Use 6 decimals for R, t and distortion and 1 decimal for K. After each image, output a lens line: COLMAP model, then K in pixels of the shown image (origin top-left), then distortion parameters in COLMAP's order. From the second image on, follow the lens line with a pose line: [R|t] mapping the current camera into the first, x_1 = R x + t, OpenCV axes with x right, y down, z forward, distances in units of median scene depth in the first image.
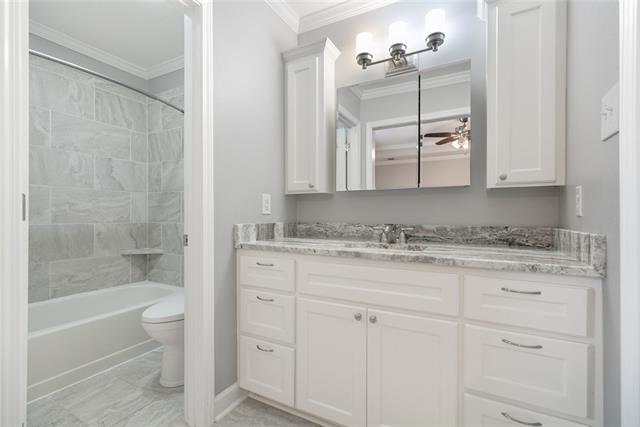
lens RADIAL K [[286.1, 0, 320.3], [0, 286.1, 216.4], [0, 0, 1]] dist [0.001326, 0.000094]
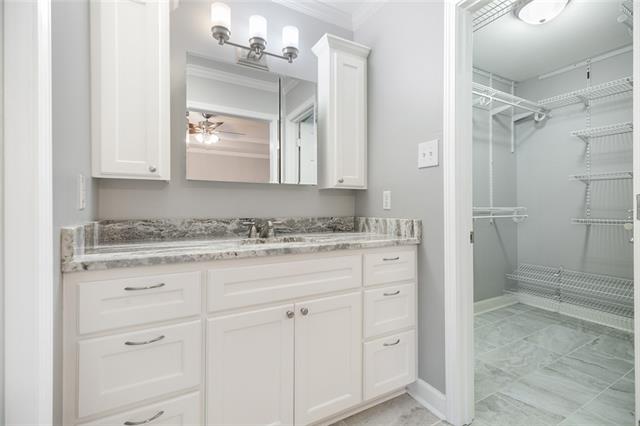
lens RADIAL K [[299.5, 0, 321.0], [0, 299.5, 205.3], [0, 0, 1]] dist [-0.027221, -0.000025]
pose [[0.524098, 0.003632, 0.851650, -0.550438], [0.006705, 0.999942, -0.008390, -0.008369], [-0.851632, 0.010107, 0.524043, 0.306005]]
